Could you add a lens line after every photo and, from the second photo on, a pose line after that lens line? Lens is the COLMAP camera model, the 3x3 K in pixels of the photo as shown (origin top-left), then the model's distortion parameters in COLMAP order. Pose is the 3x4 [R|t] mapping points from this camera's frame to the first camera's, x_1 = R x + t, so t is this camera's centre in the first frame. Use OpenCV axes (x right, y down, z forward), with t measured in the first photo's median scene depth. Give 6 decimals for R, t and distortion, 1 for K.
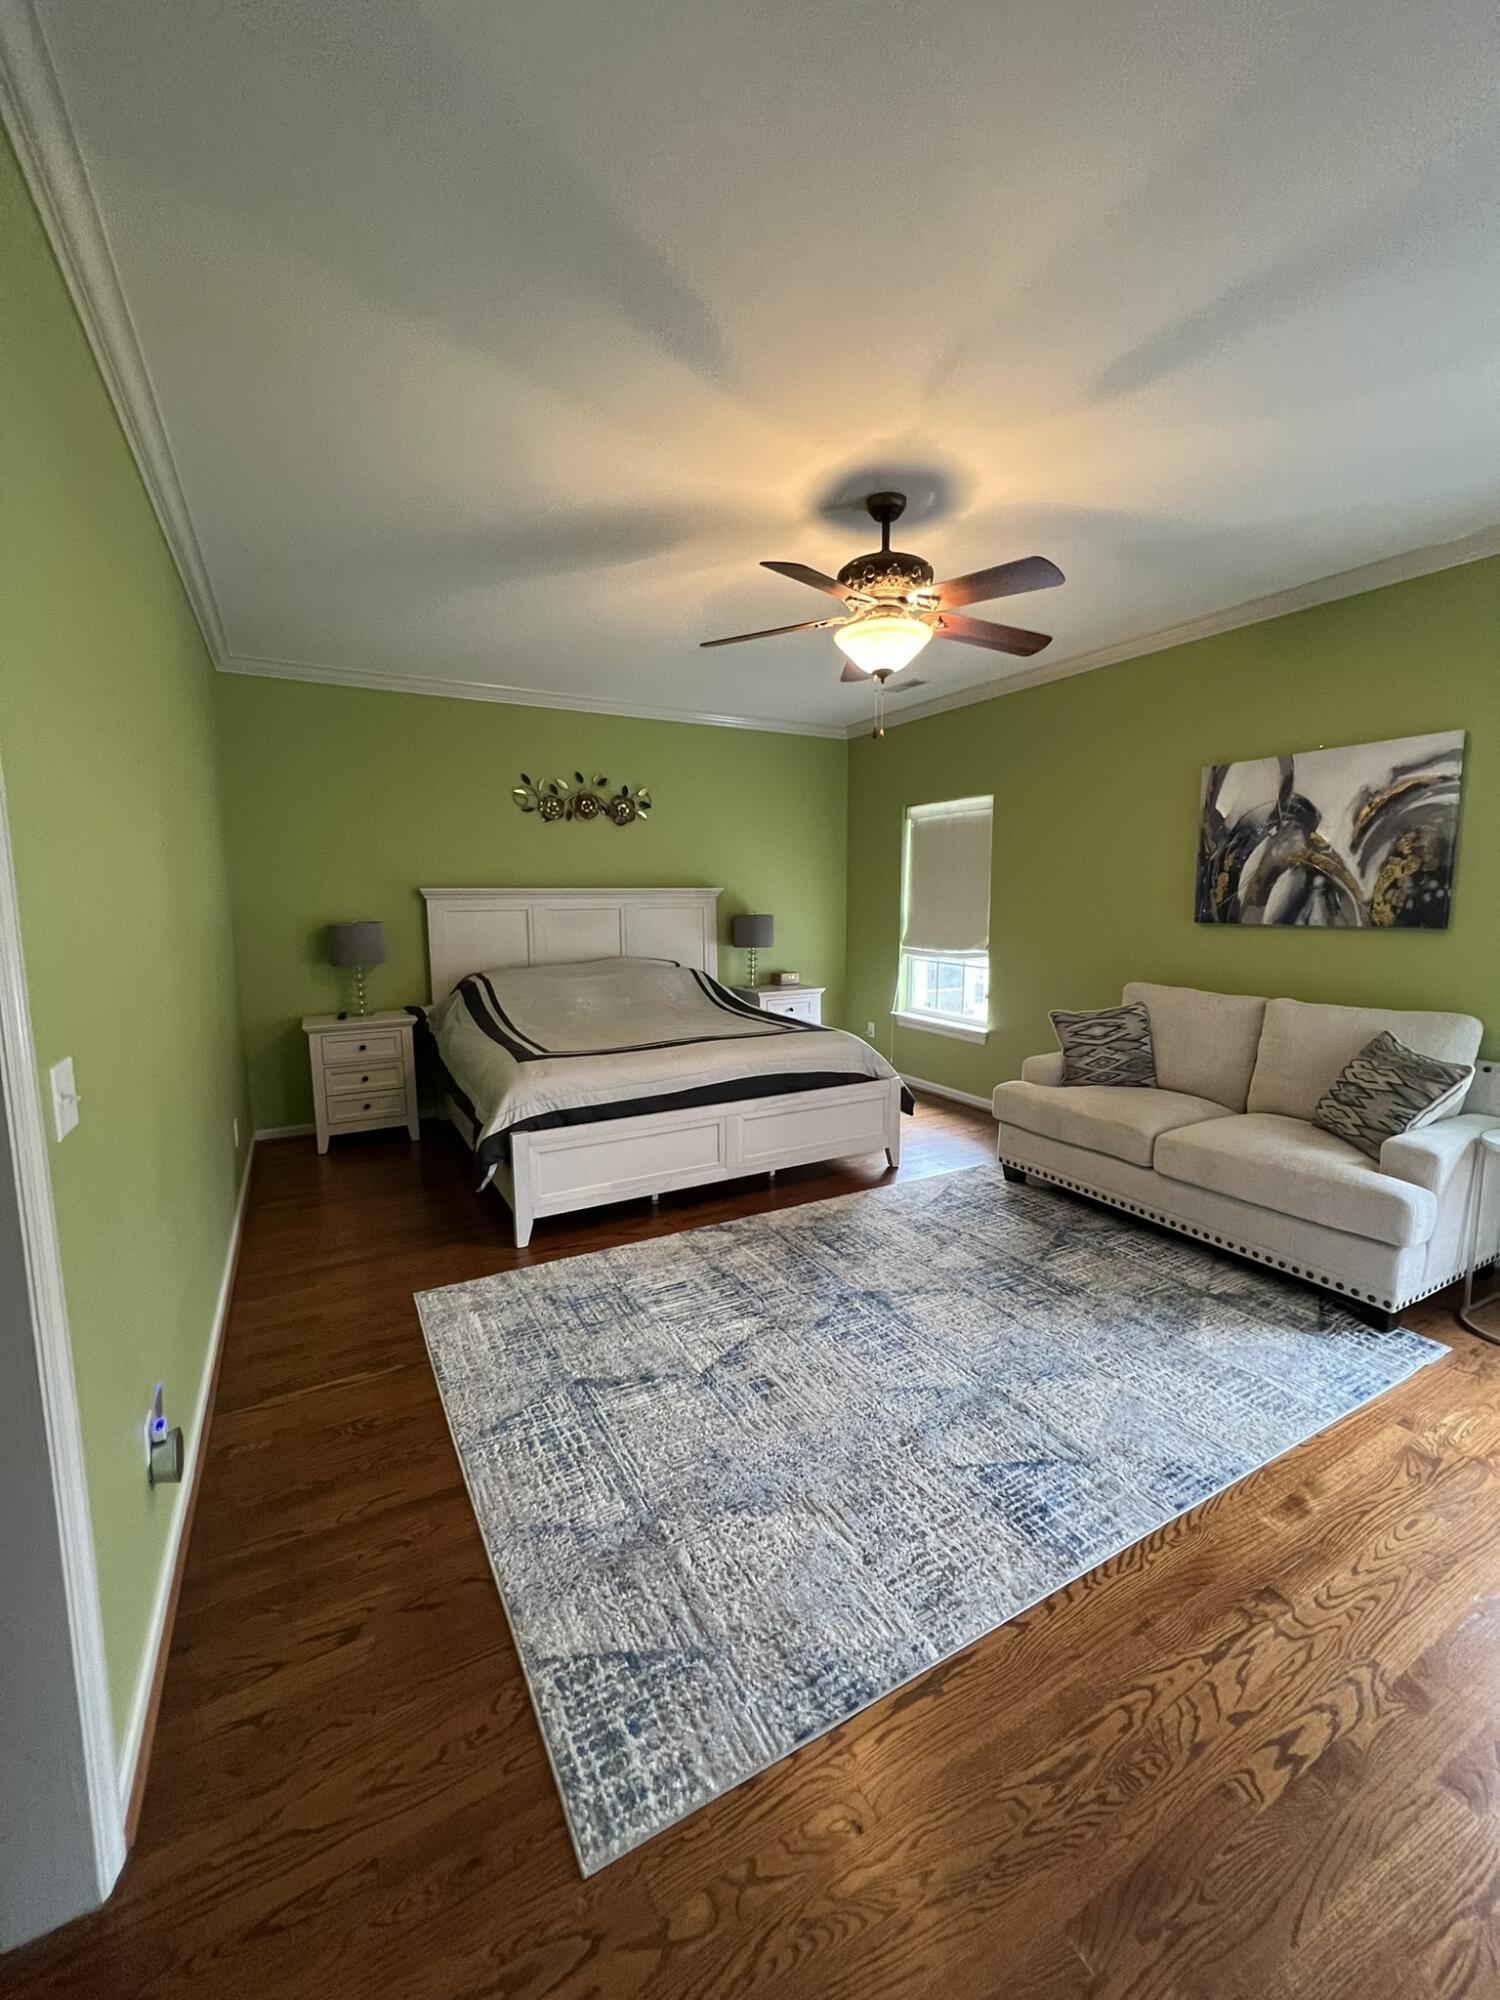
lens RADIAL K [[799.0, 0, 753.8], [0, 799.0, 997.2], [0, 0, 1]] dist [0.000511, -0.000187]
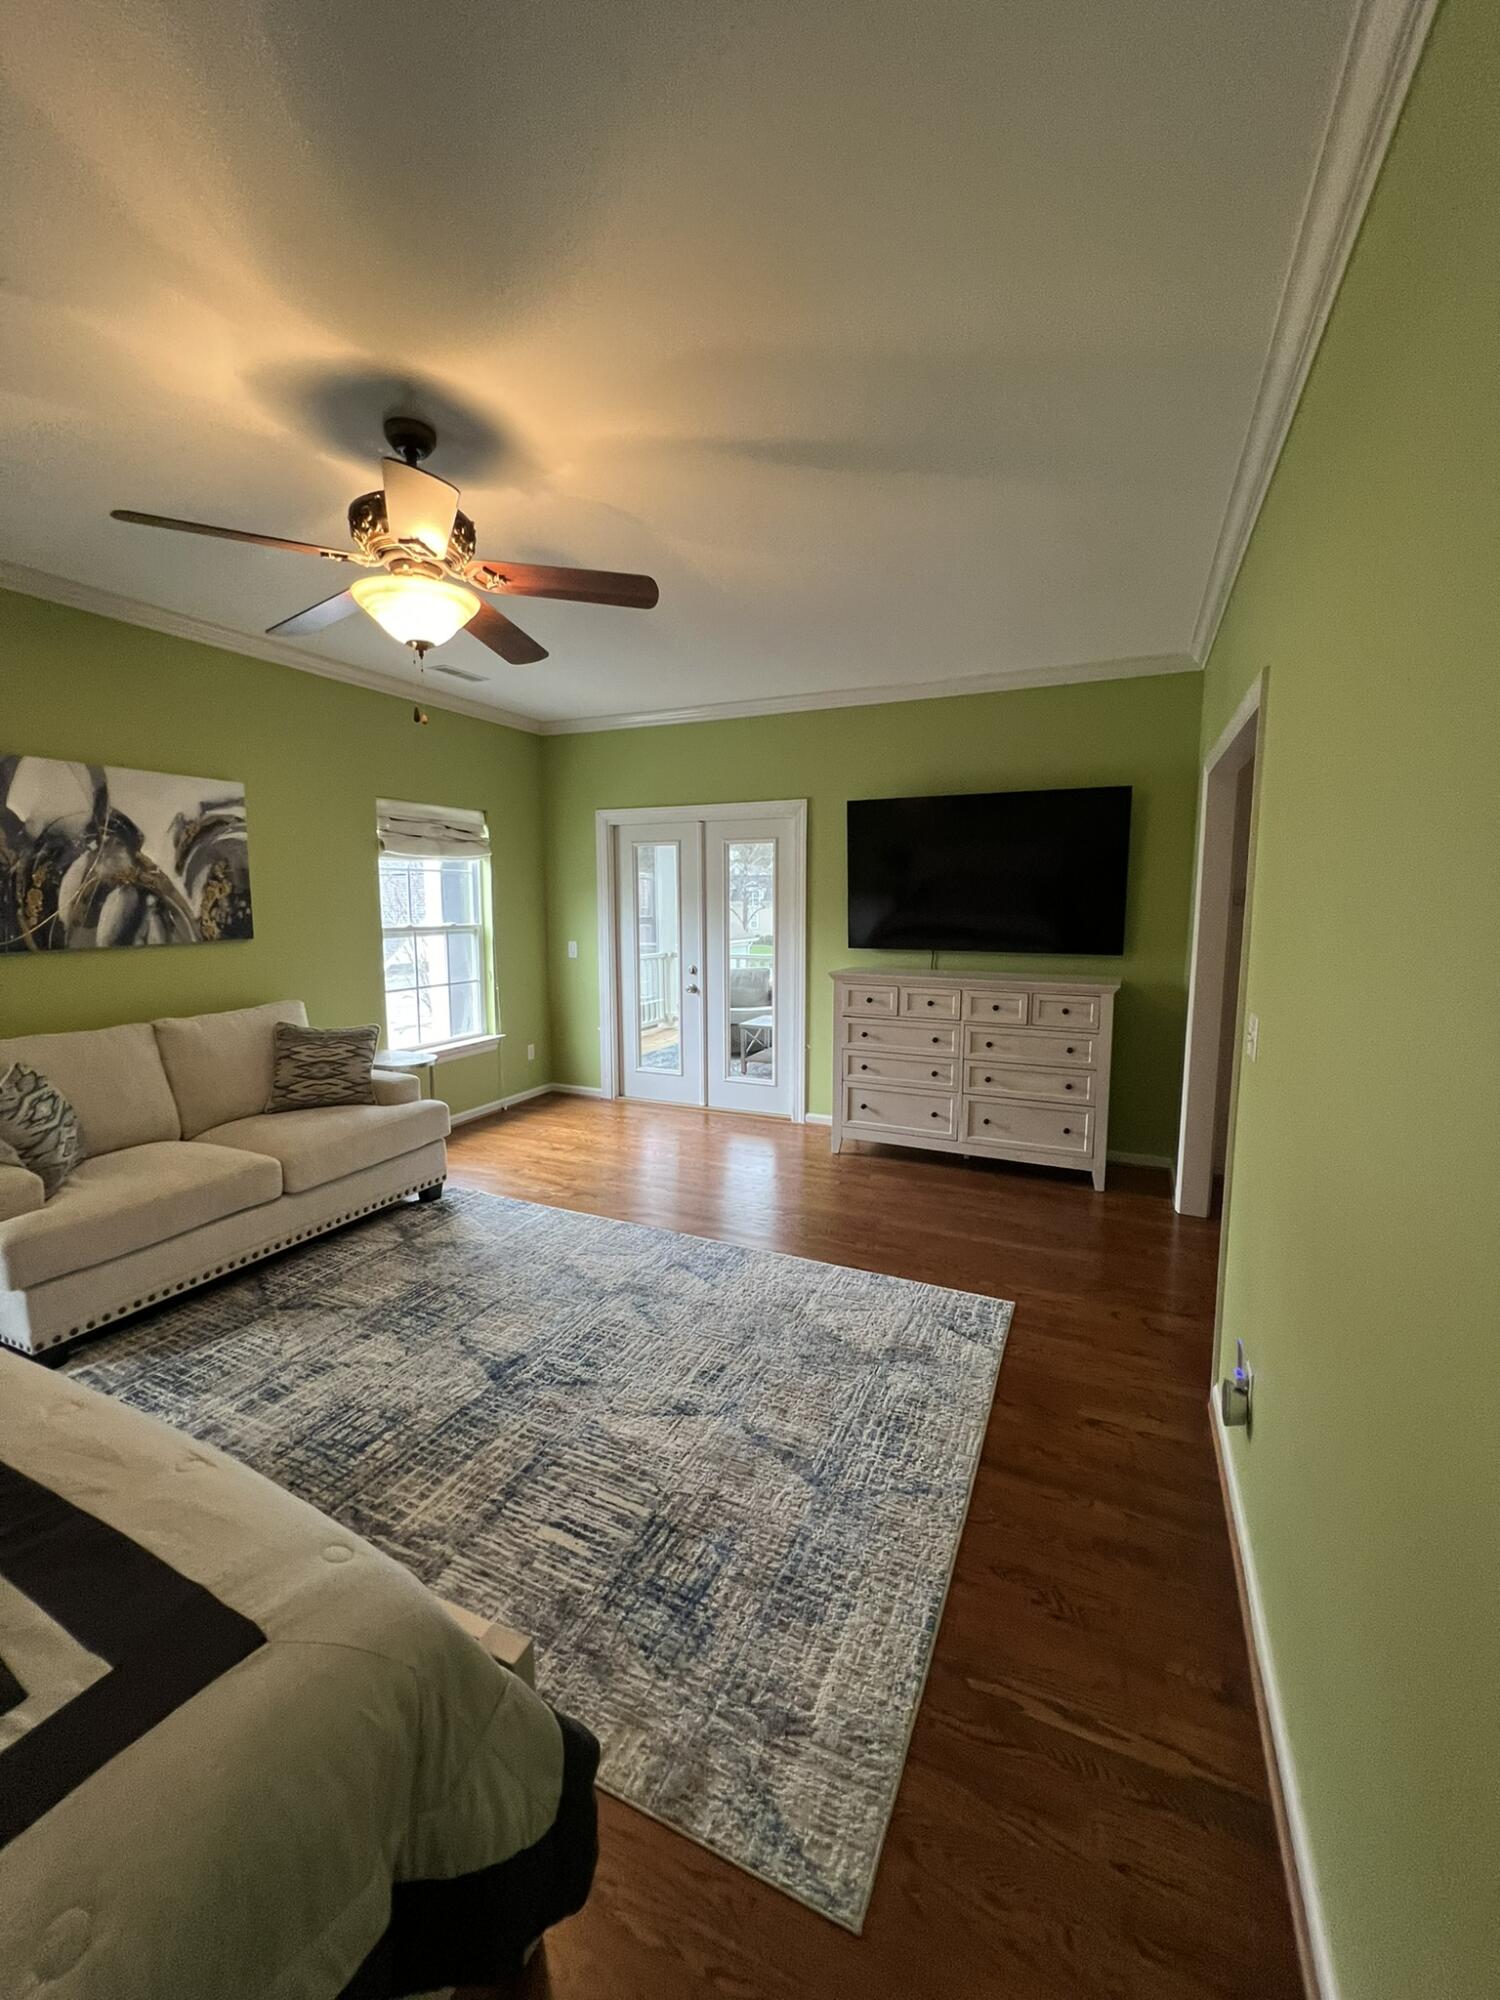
lens RADIAL K [[799.0, 0, 749.5], [0, 799.0, 1001.0], [0, 0, 1]] dist [0.000511, -0.000187]
pose [[-0.586376, -0.100007, 0.803842, -0.597614], [0.109112, 0.973554, 0.200715, -0.150646], [-0.802657, 0.205403, -0.559957, 1.047319]]
